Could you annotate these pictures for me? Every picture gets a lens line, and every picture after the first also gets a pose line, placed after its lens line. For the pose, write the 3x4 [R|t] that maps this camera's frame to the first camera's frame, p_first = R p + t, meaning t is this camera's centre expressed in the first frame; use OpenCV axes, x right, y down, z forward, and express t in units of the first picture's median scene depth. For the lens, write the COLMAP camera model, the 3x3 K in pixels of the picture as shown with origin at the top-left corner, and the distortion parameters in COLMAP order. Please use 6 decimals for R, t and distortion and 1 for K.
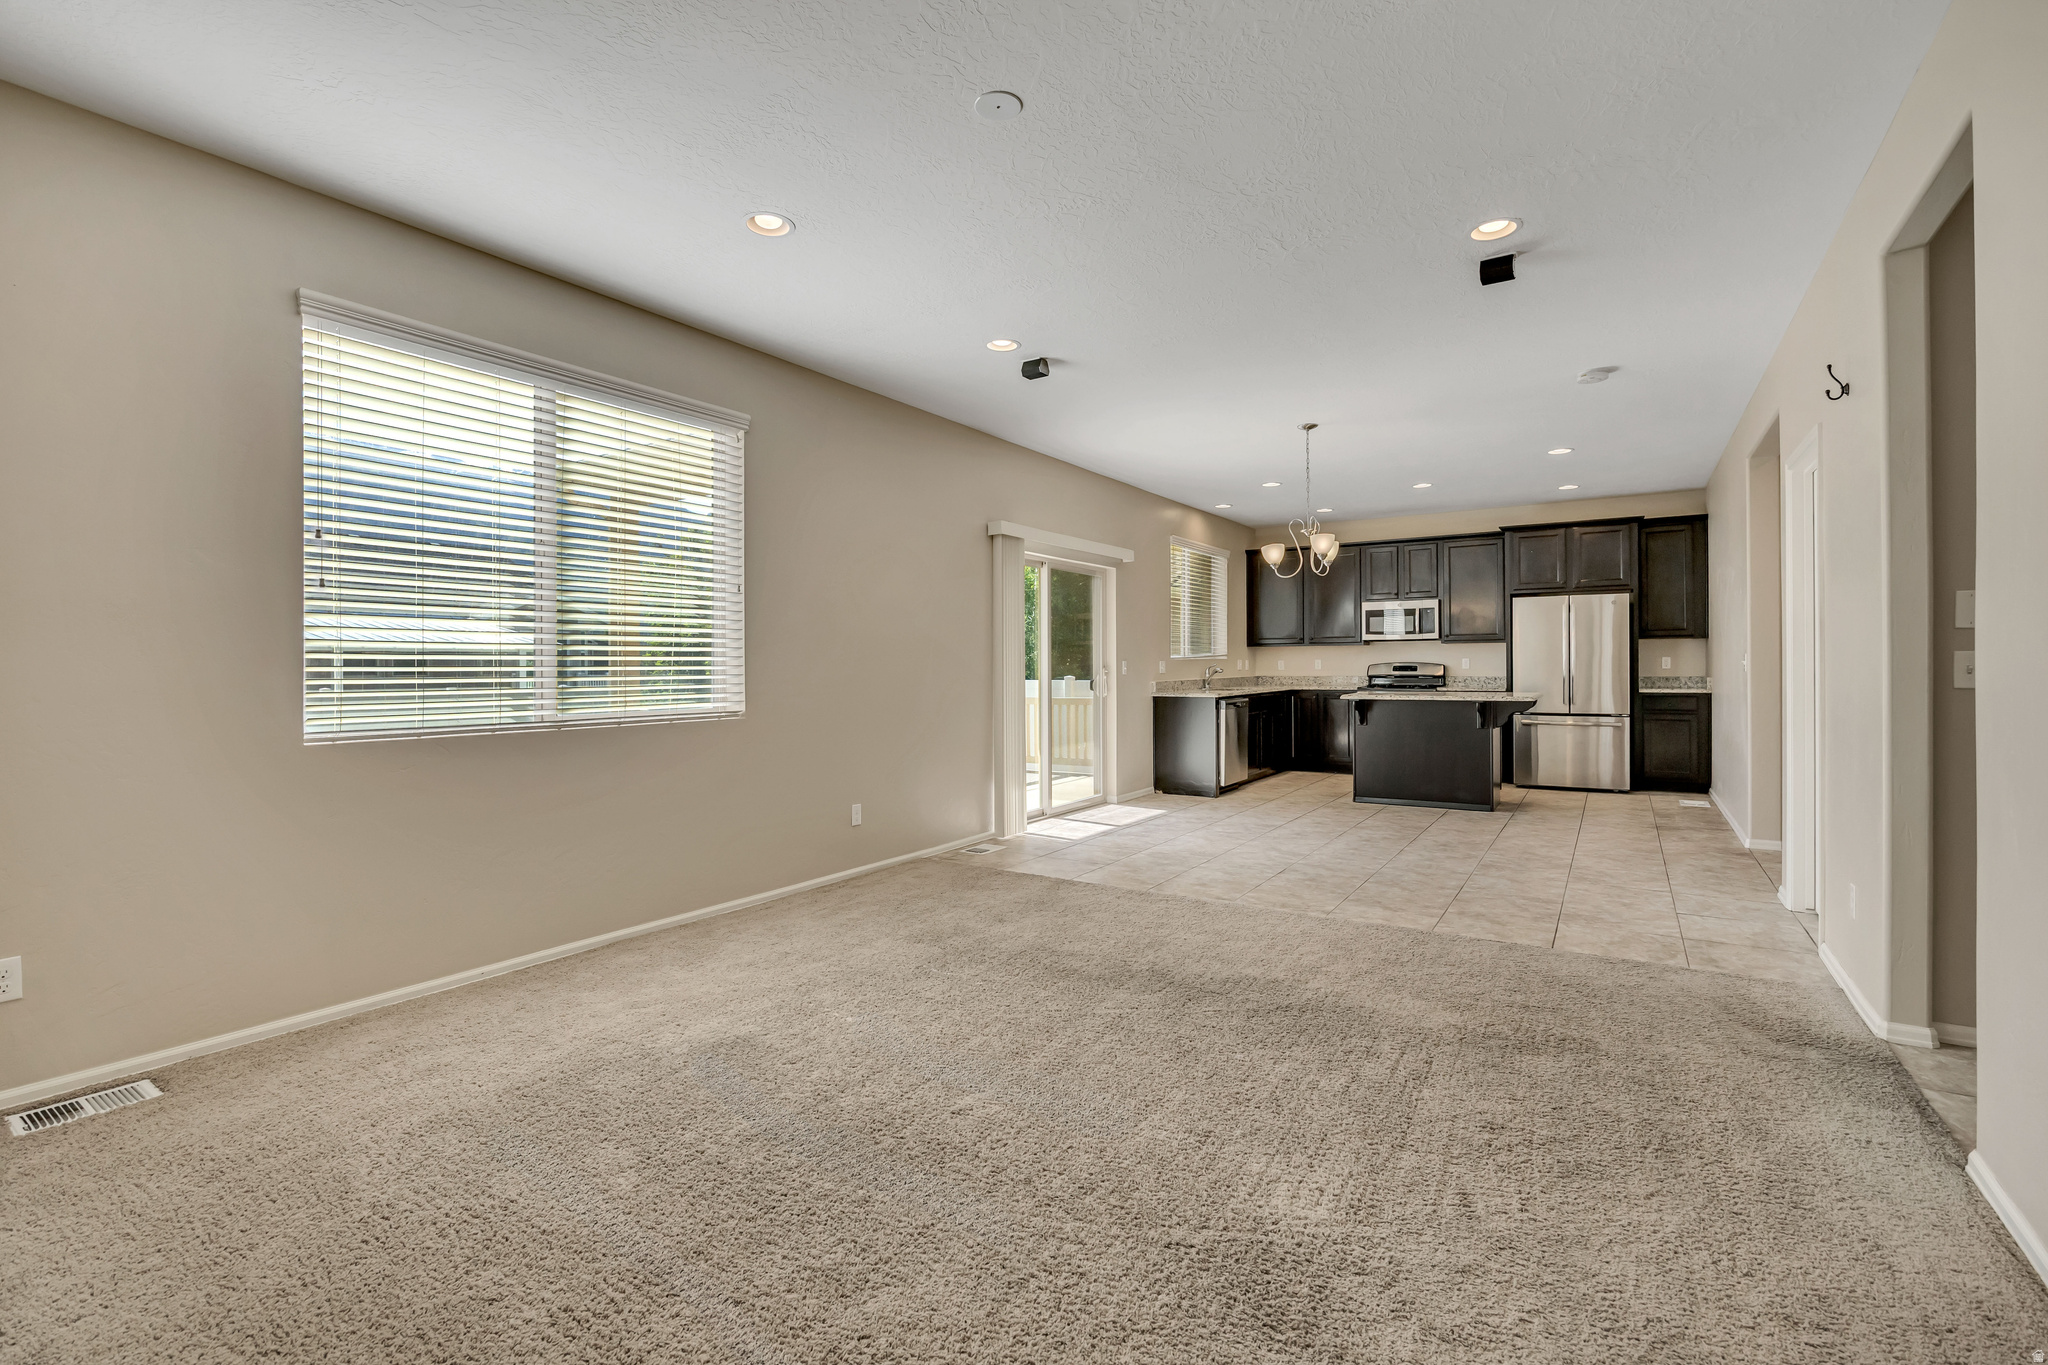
lens RADIAL K [[924.1, 0, 1020.4], [0, 924.1, 668.7], [0, 0, 1]] dist [-0.002027, -0.000402]
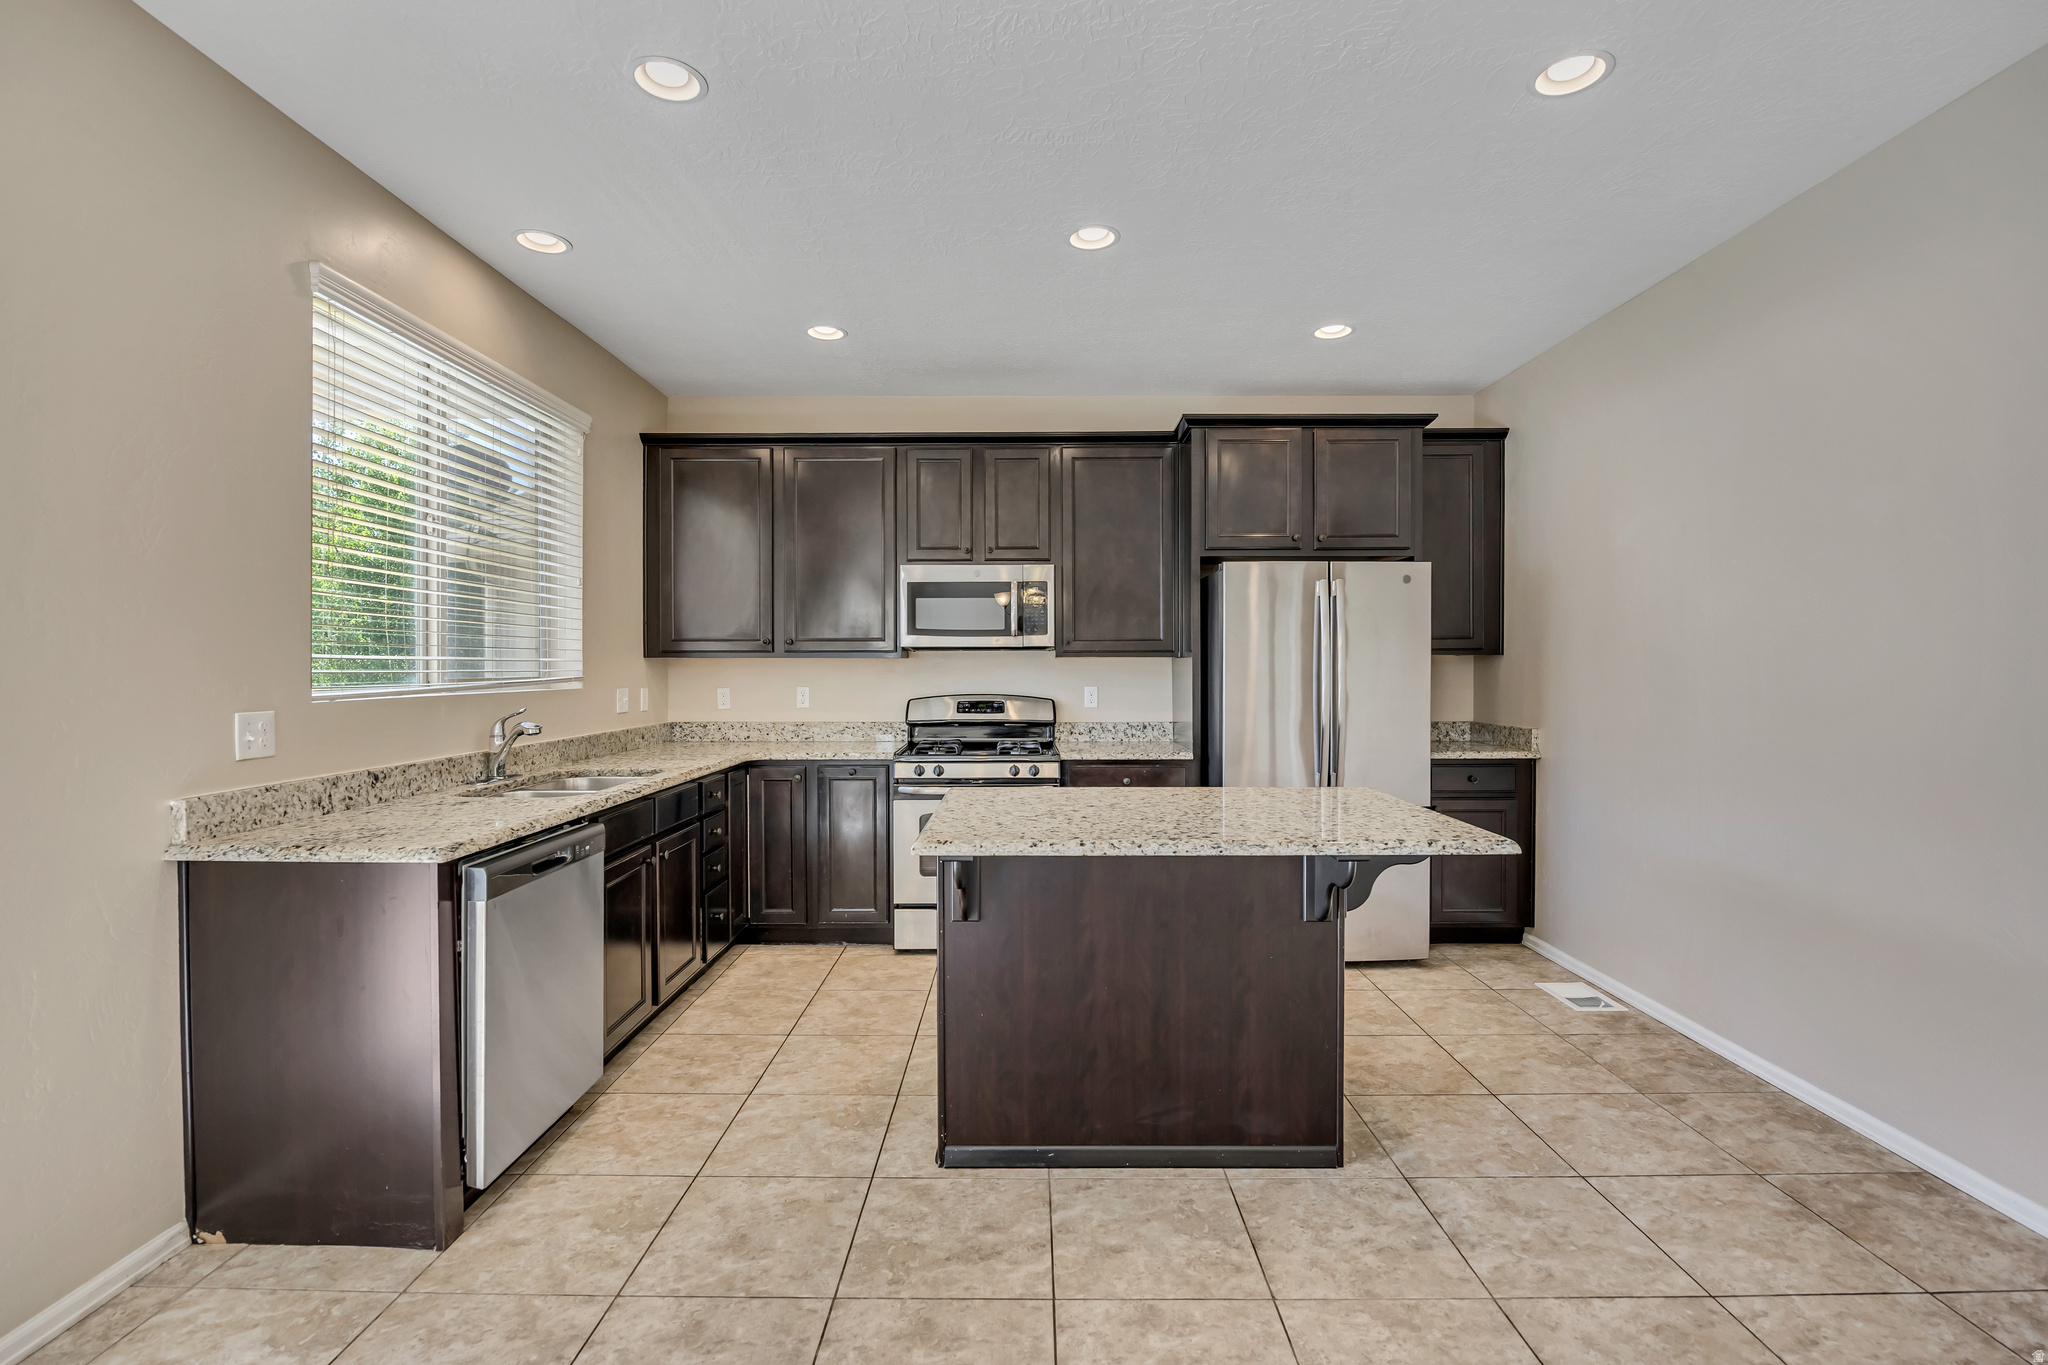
lens RADIAL K [[924.1, 0, 1020.4], [0, 924.1, 668.7], [0, 0, 1]] dist [-0.002027, -0.000402]
pose [[0.844212, 0.005640, 0.535980, 0.178678], [-0.001973, 0.999971, -0.007414, -0.017378], [-0.536007, 0.005202, 0.844198, 0.594739]]
